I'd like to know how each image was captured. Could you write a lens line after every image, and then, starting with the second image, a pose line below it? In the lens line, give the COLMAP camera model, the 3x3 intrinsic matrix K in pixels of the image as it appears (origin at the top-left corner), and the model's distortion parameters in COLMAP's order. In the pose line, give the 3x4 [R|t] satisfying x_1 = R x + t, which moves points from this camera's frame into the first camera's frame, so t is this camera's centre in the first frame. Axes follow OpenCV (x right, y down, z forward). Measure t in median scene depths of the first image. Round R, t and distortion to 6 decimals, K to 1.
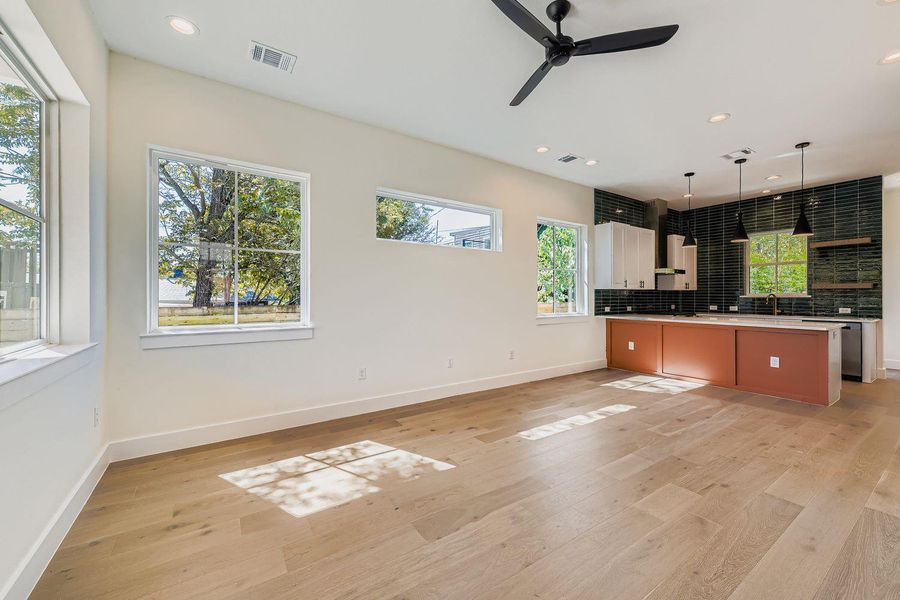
lens RADIAL K [[356.7, 0, 449.1], [0, 356.7, 294.8], [0, 0, 1]] dist [-0.000046, -0.000272]
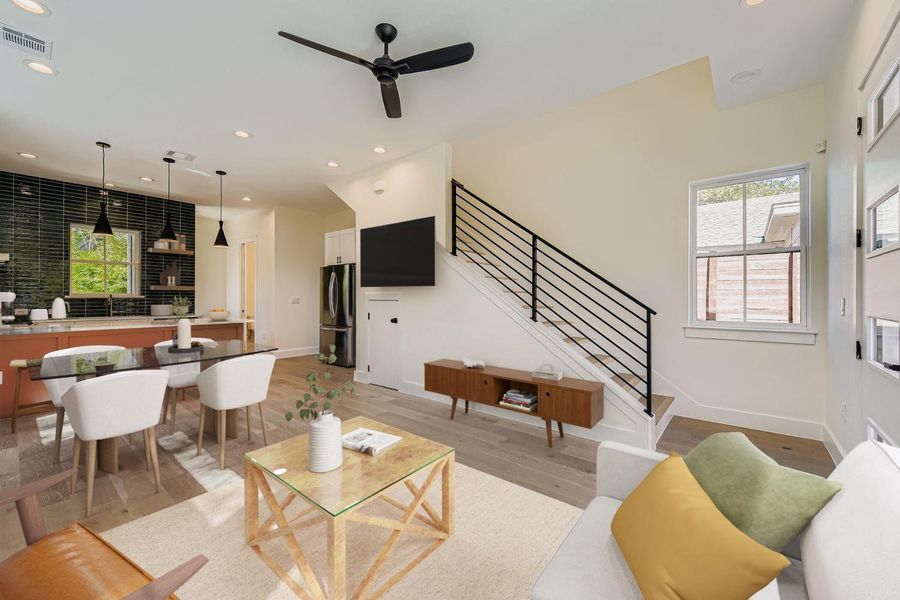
lens RADIAL K [[356.2, 0, 463.1], [0, 356.2, 297.2], [0, 0, 1]] dist [-0.000826, -0.000458]
pose [[-0.315488, -0.000794, 0.948929, -0.303440], [-0.005551, 0.999984, -0.001009, 0.001163], [-0.948913, -0.005586, -0.315487, 0.425392]]
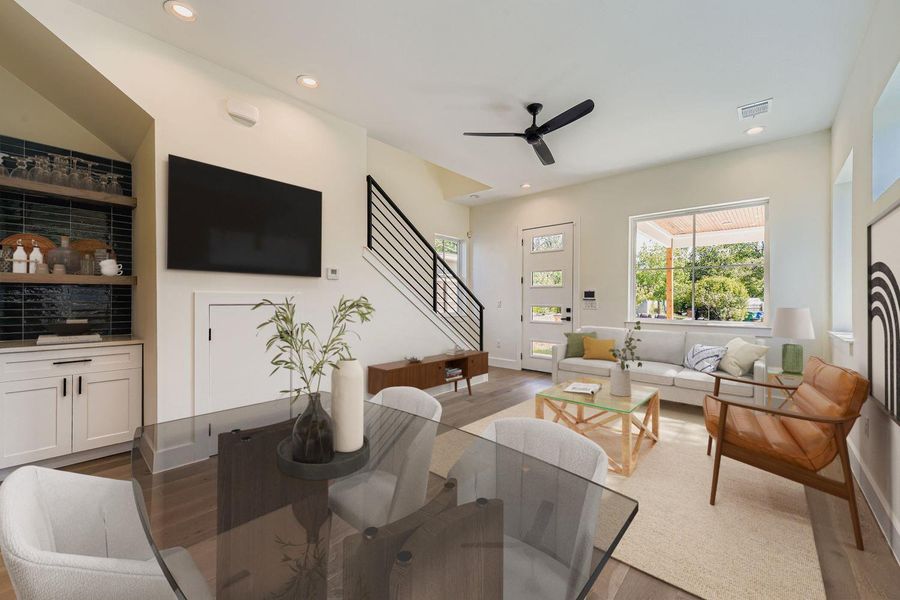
lens RADIAL K [[351.3, 0, 450.0], [0, 351.3, 300.0], [0, 0, 1]] dist [0.000193, -0.000126]
pose [[-0.966209, -0.009723, -0.257577, 0.402731], [-0.008876, 0.999951, -0.004450, 0.004667], [0.257608, -0.002014, -0.966247, 0.903677]]
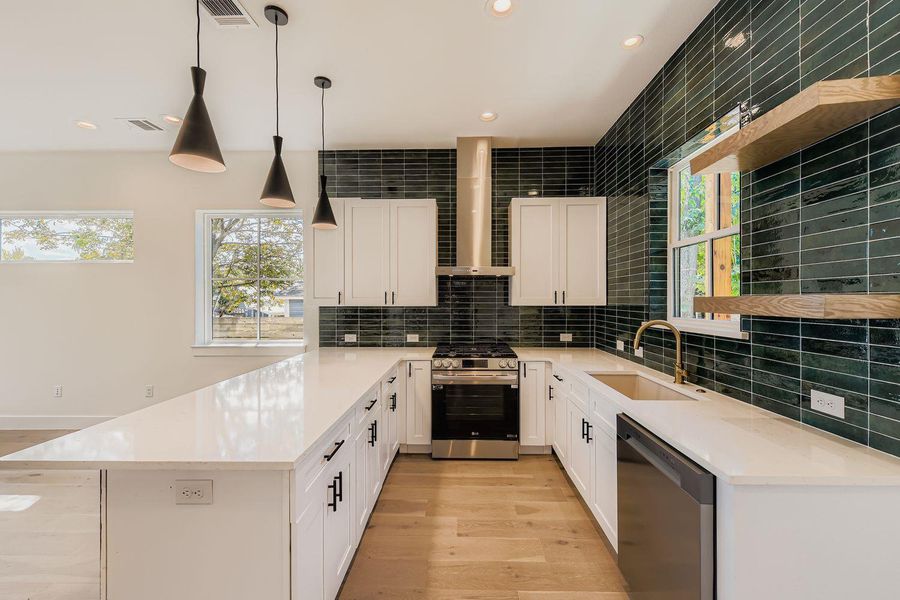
lens RADIAL K [[351.3, 0, 450.0], [0, 351.3, 300.0], [0, 0, 1]] dist [0.000193, -0.000126]
pose [[0.824517, -0.001819, -0.565835, 0.973931], [0.003645, 0.999991, 0.002097, -0.027021], [0.565826, -0.003792, 0.824516, 0.615347]]
